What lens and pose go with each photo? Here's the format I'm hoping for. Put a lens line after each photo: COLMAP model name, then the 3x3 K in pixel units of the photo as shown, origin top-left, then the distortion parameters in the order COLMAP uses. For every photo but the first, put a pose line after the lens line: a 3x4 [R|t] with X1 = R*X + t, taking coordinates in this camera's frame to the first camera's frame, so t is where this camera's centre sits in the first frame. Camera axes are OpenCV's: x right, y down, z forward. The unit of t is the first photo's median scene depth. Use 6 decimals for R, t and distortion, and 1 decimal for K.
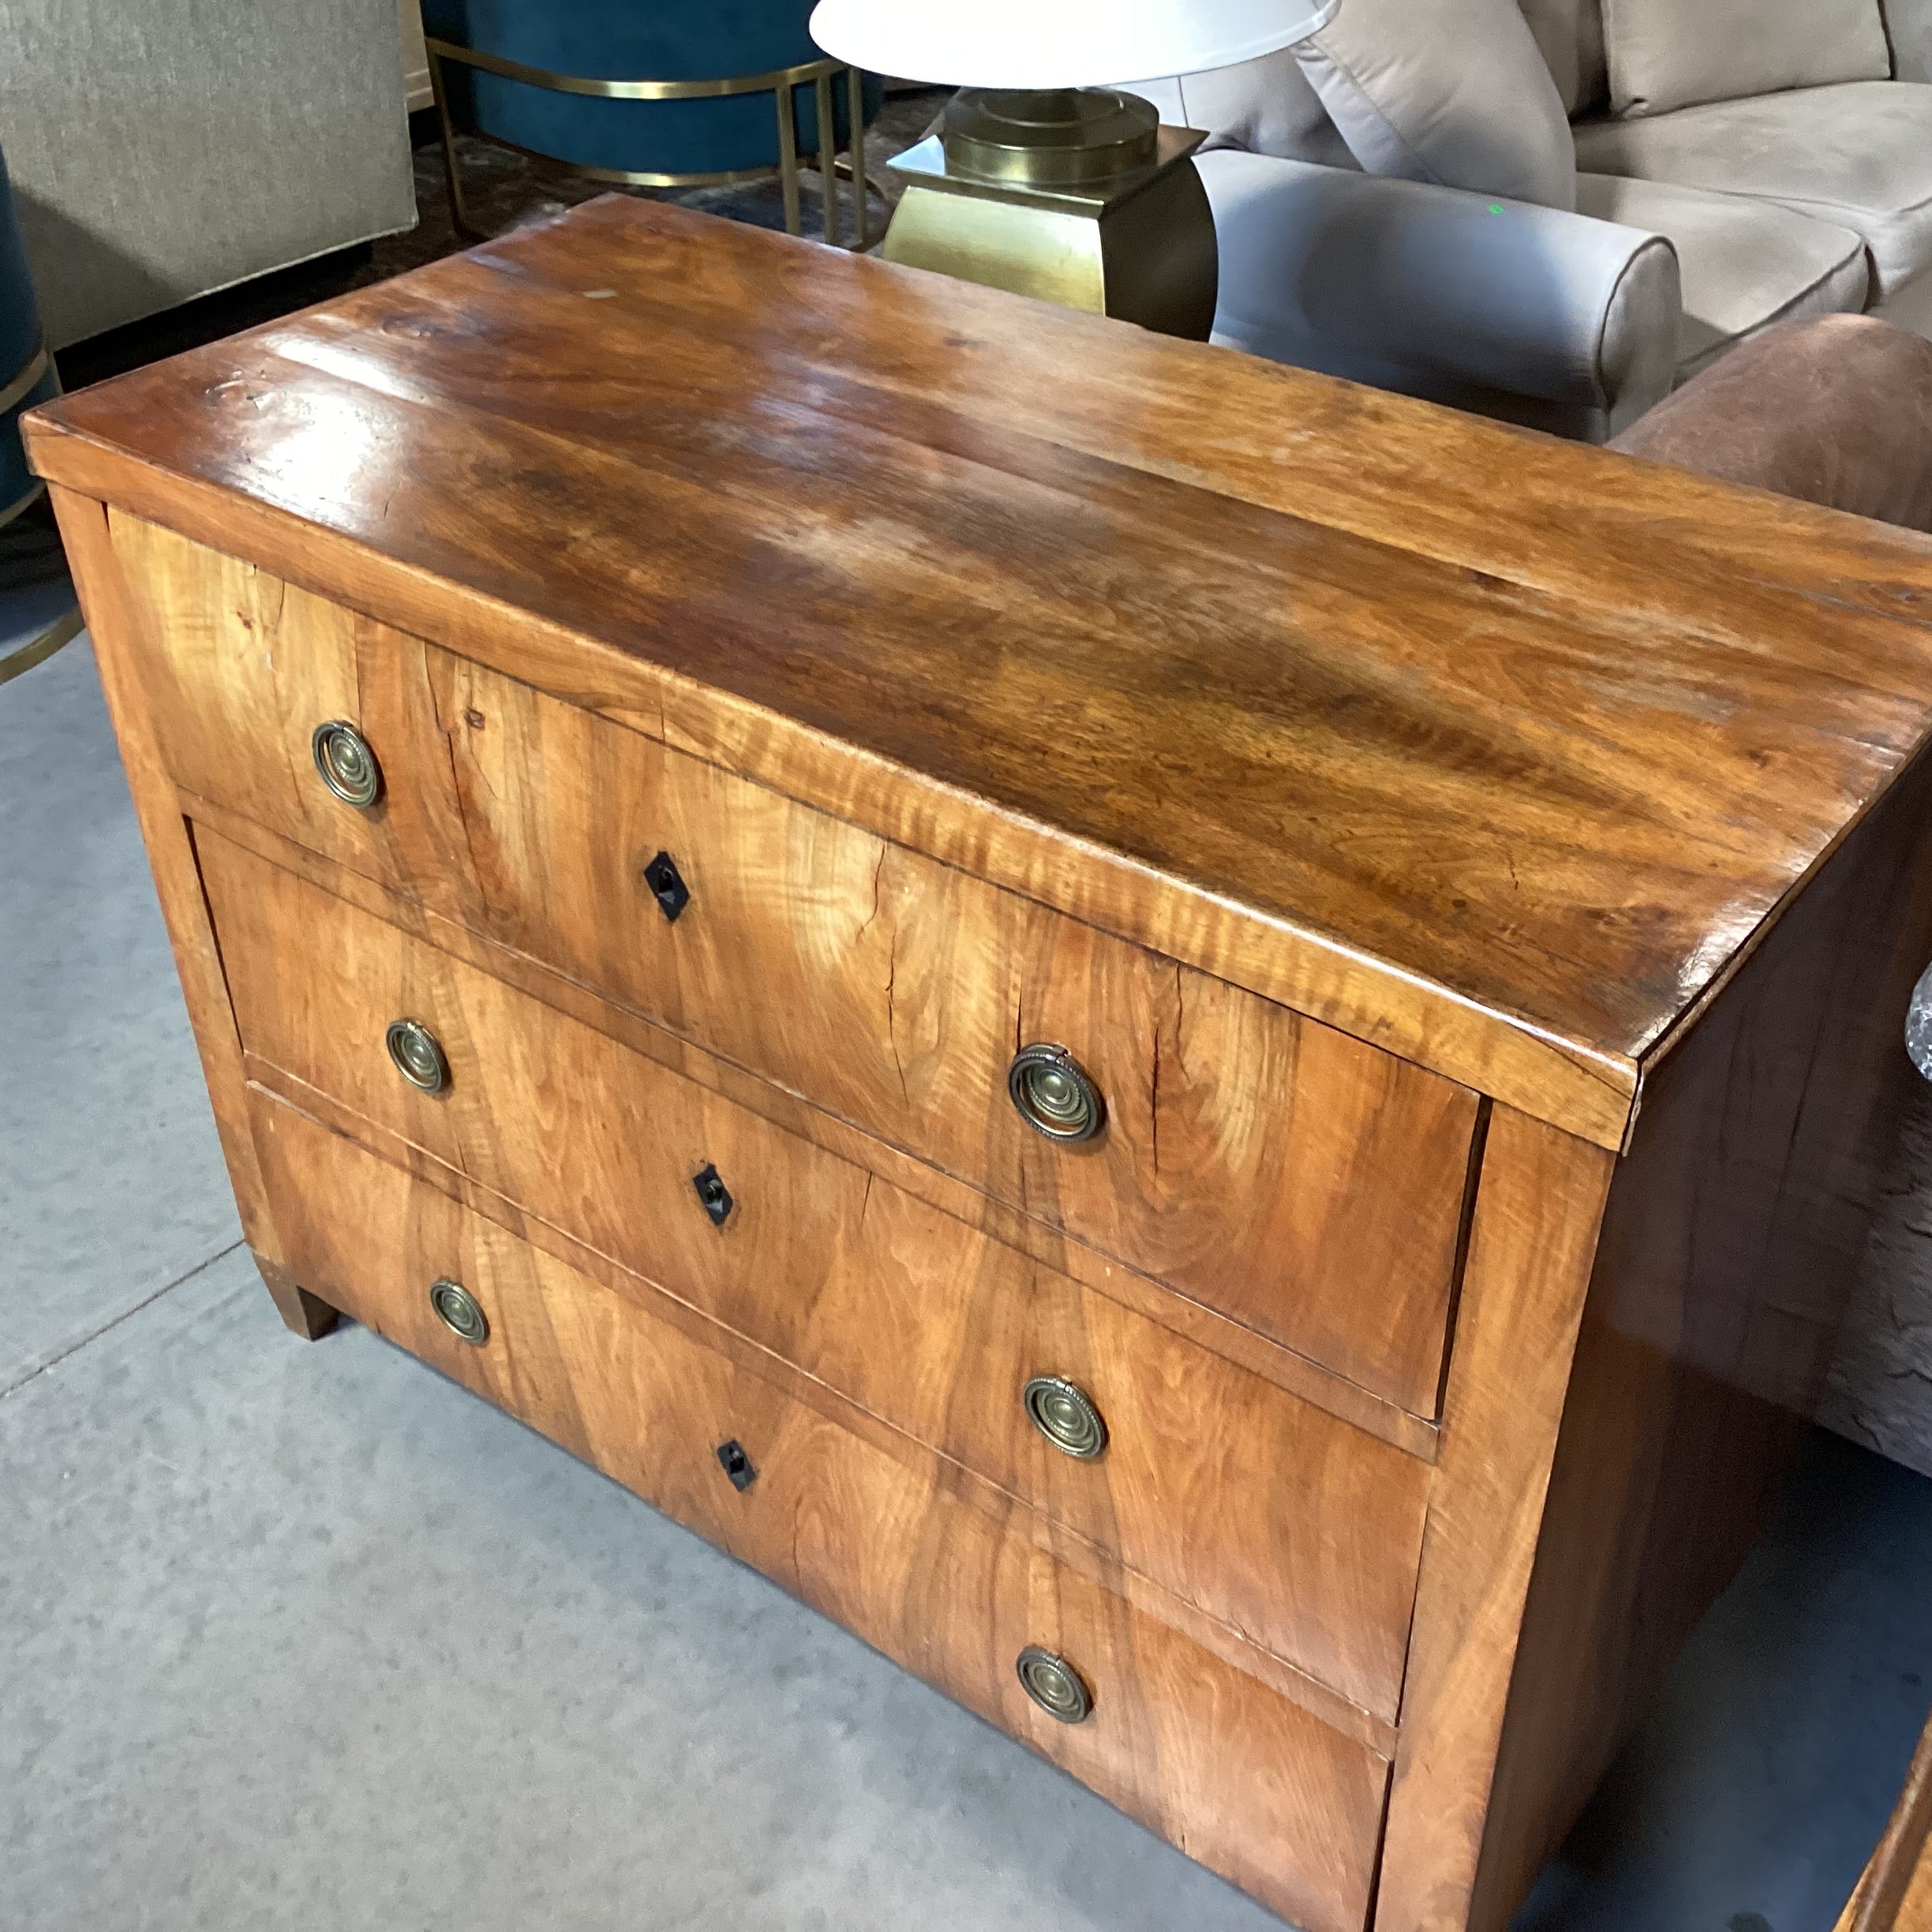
lens RADIAL K [[2336.0, 0, 966.1], [0, 2336.0, 948.8], [0, 0, 1]] dist [0.063549, 0.000000]
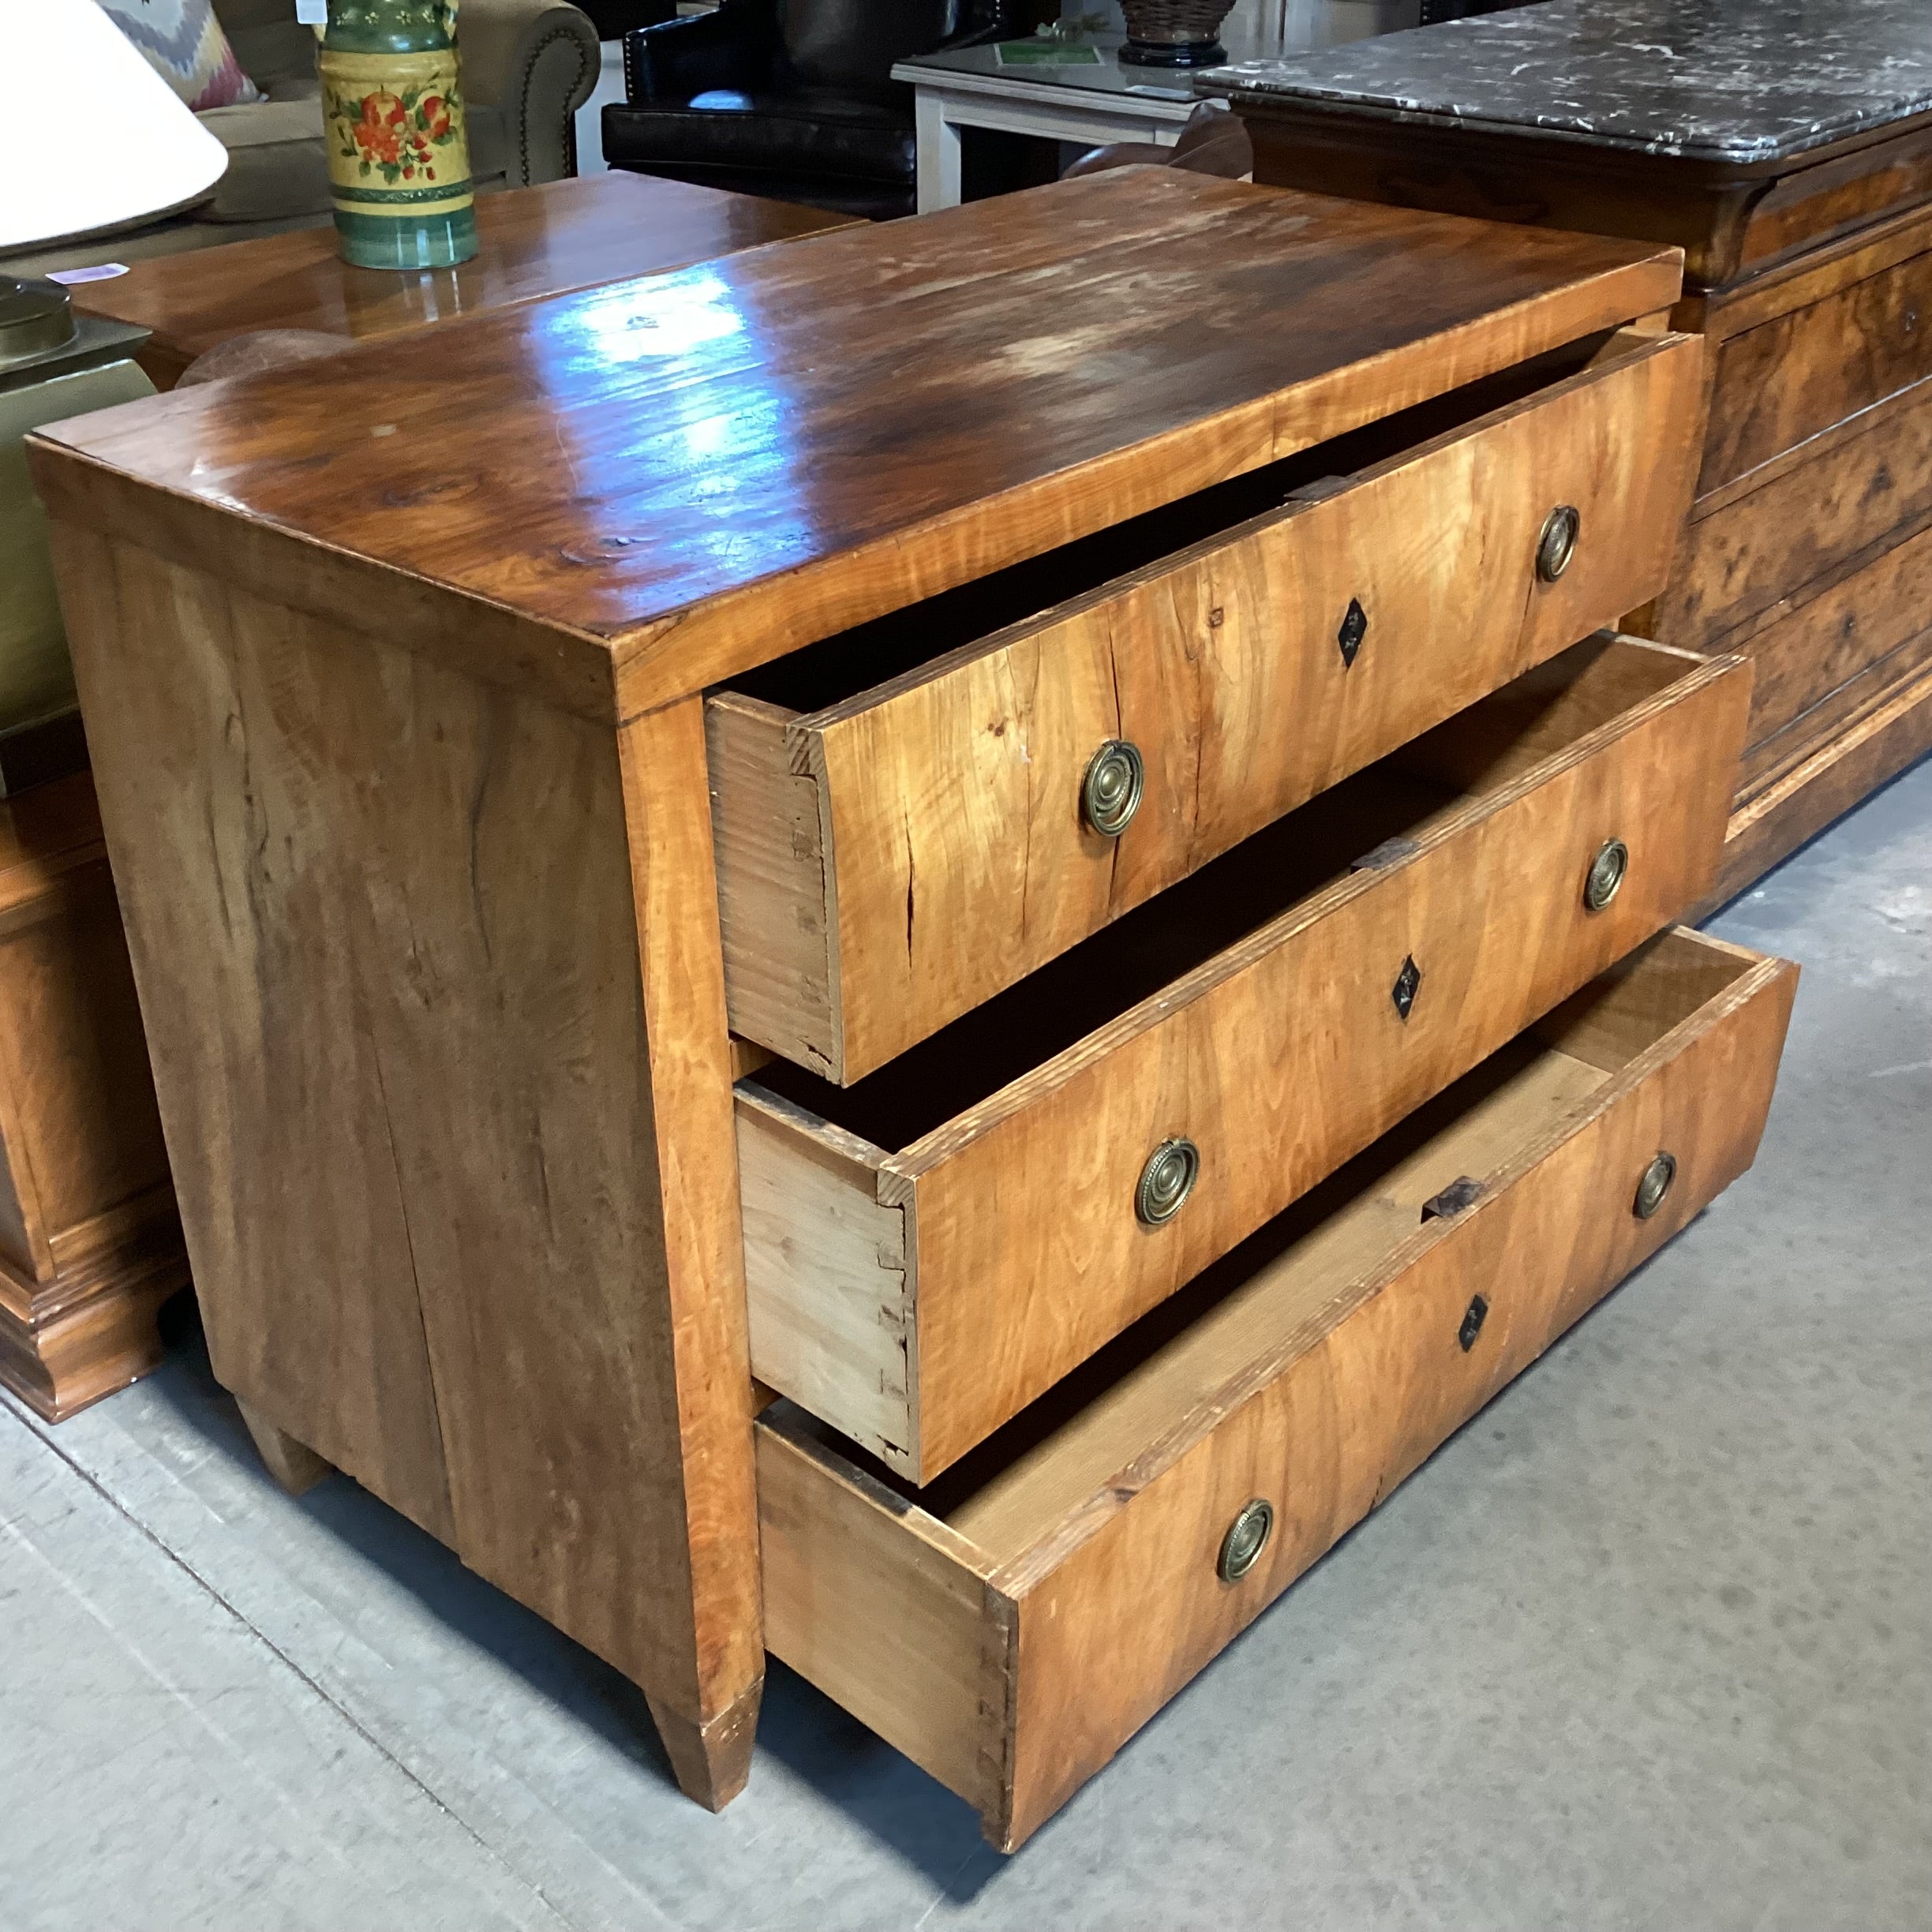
lens RADIAL K [[2336.0, 0, 958.2], [0, 2336.0, 945.4], [0, 0, 1]] dist [0.063549, 0.000000]
pose [[0.044017, -0.472778, 0.880082, -1.161122], [0.590411, 0.722946, 0.358836, -0.420610], [-0.805902, 0.503815, 0.310955, 0.829700]]
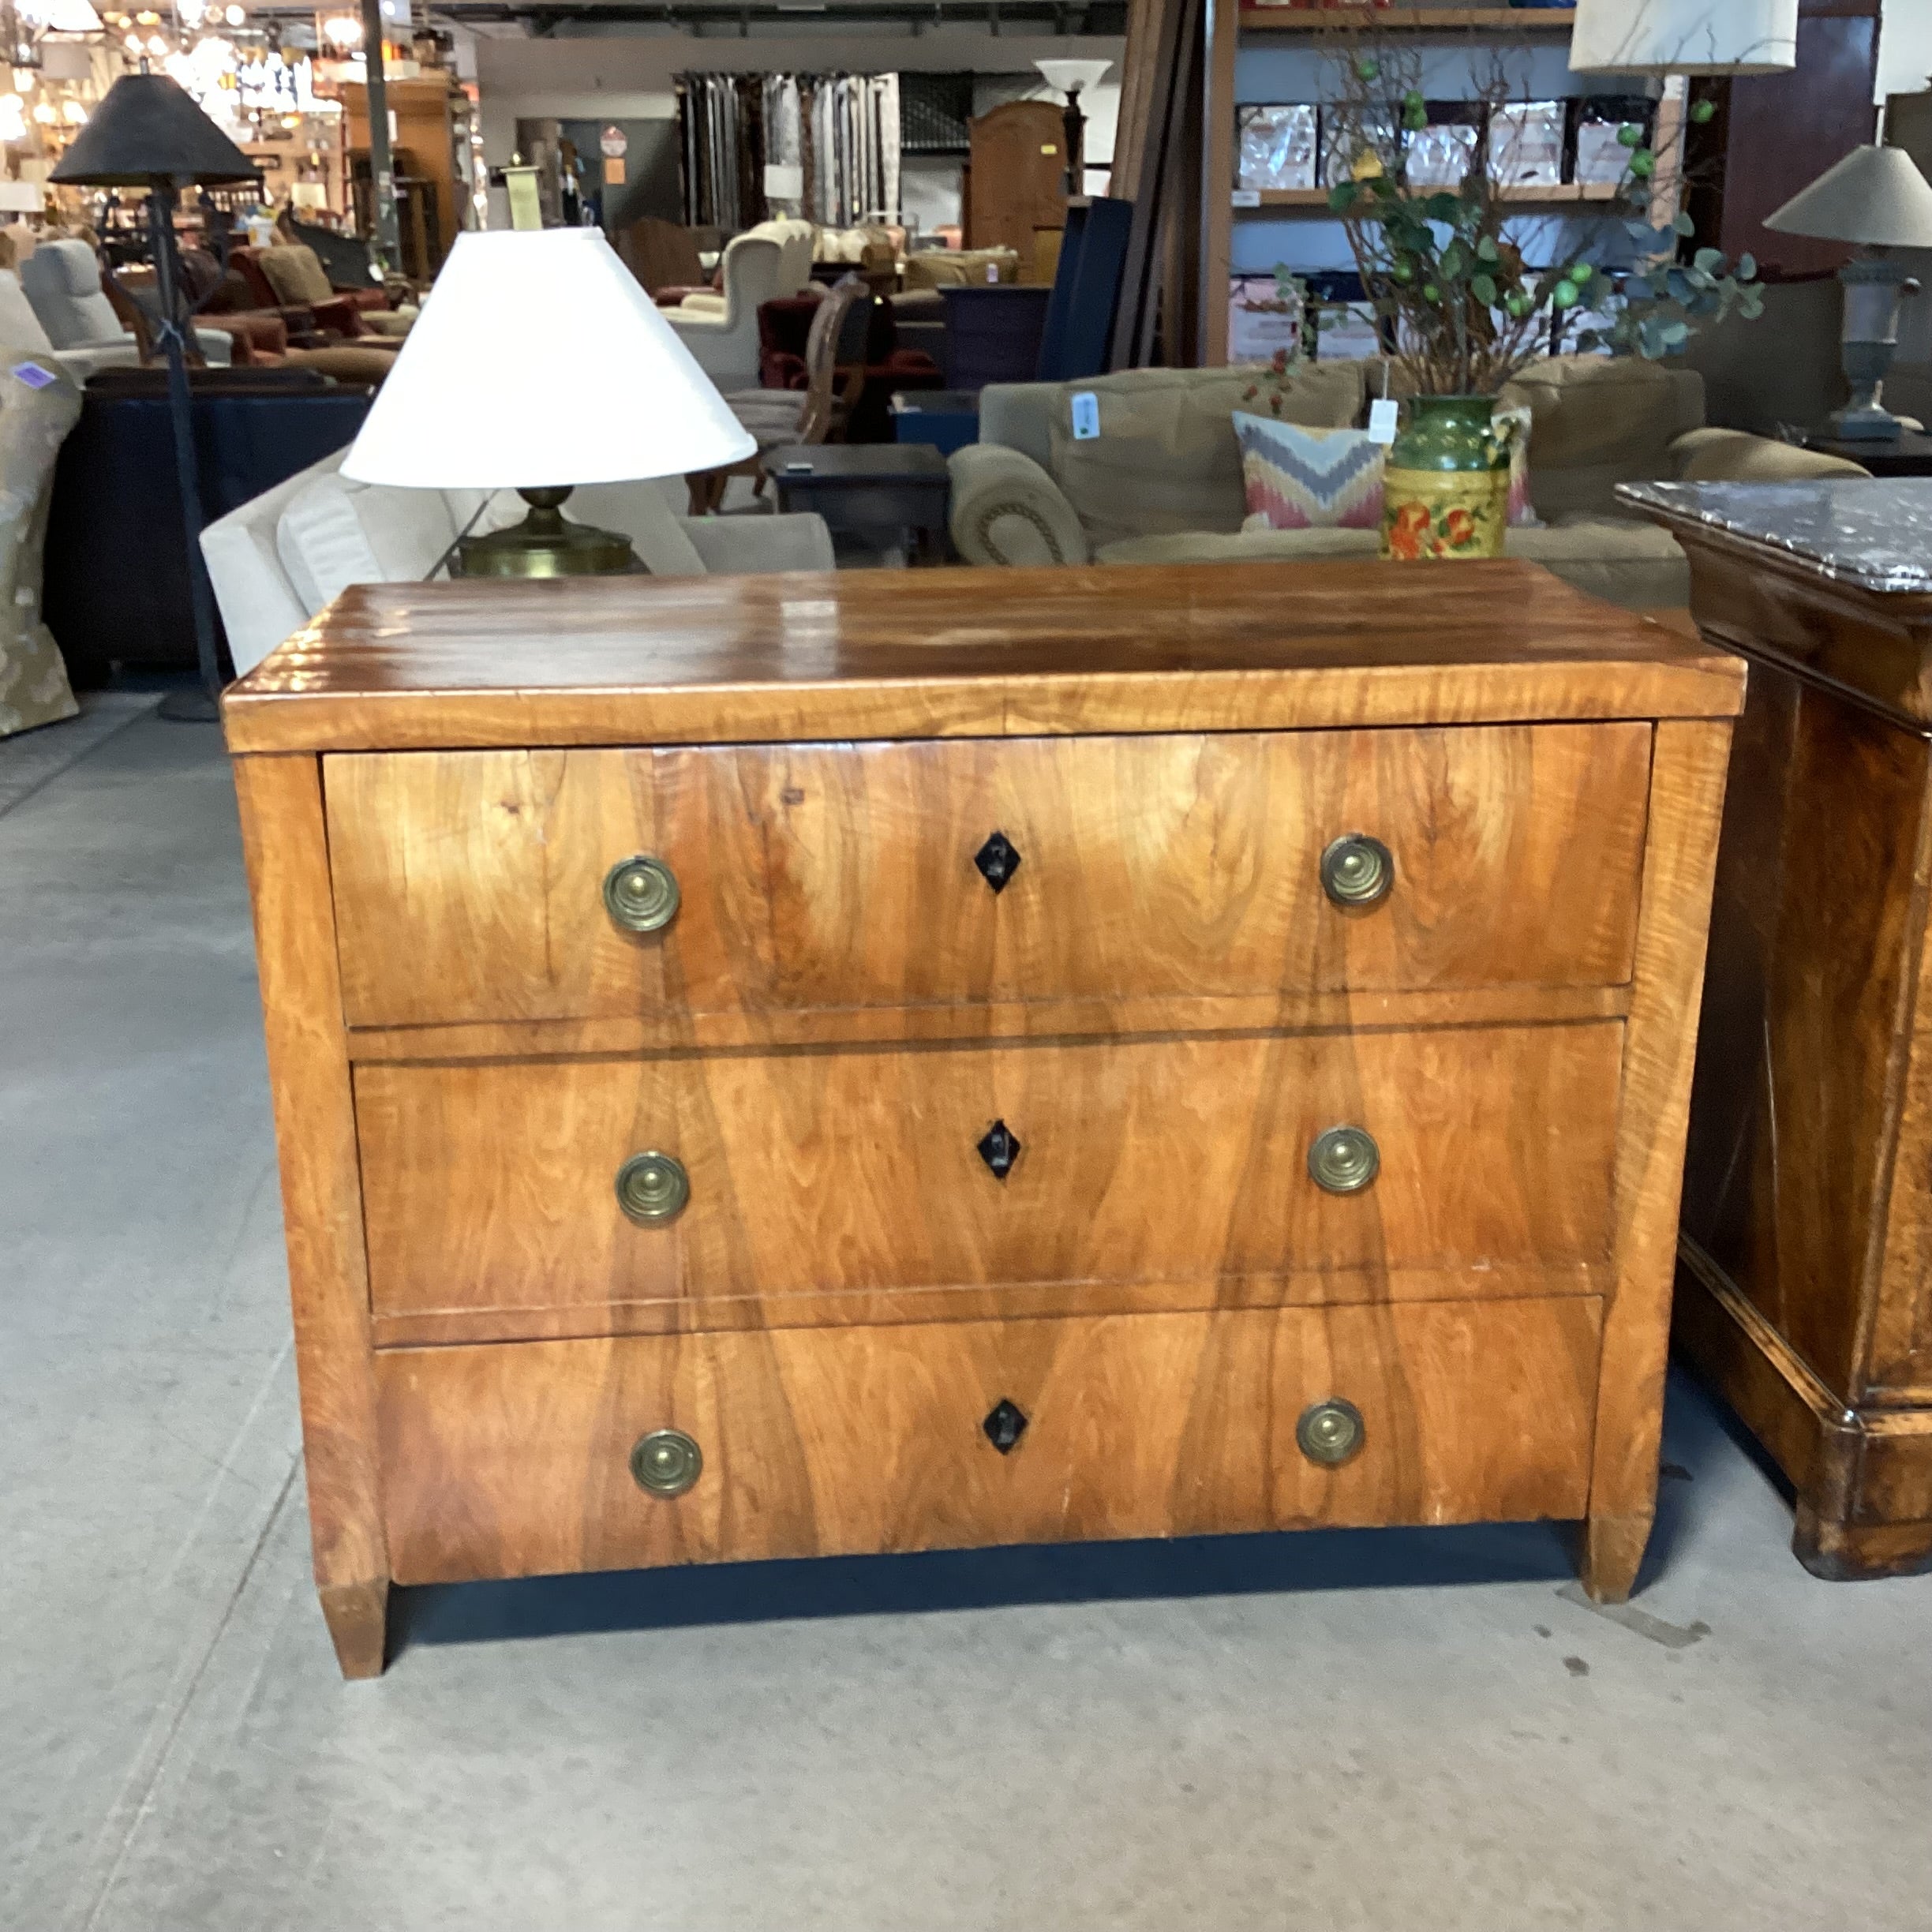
lens RADIAL K [[2336.0, 0, 952.4], [0, 2336.0, 942.8], [0, 0, 1]] dist [0.063549, 0.000000]
pose [[0.740691, -0.193847, 0.643273, -0.960370], [0.394410, 0.900578, -0.182756, 0.235854], [-0.543891, 0.389079, 0.743505, 0.038405]]
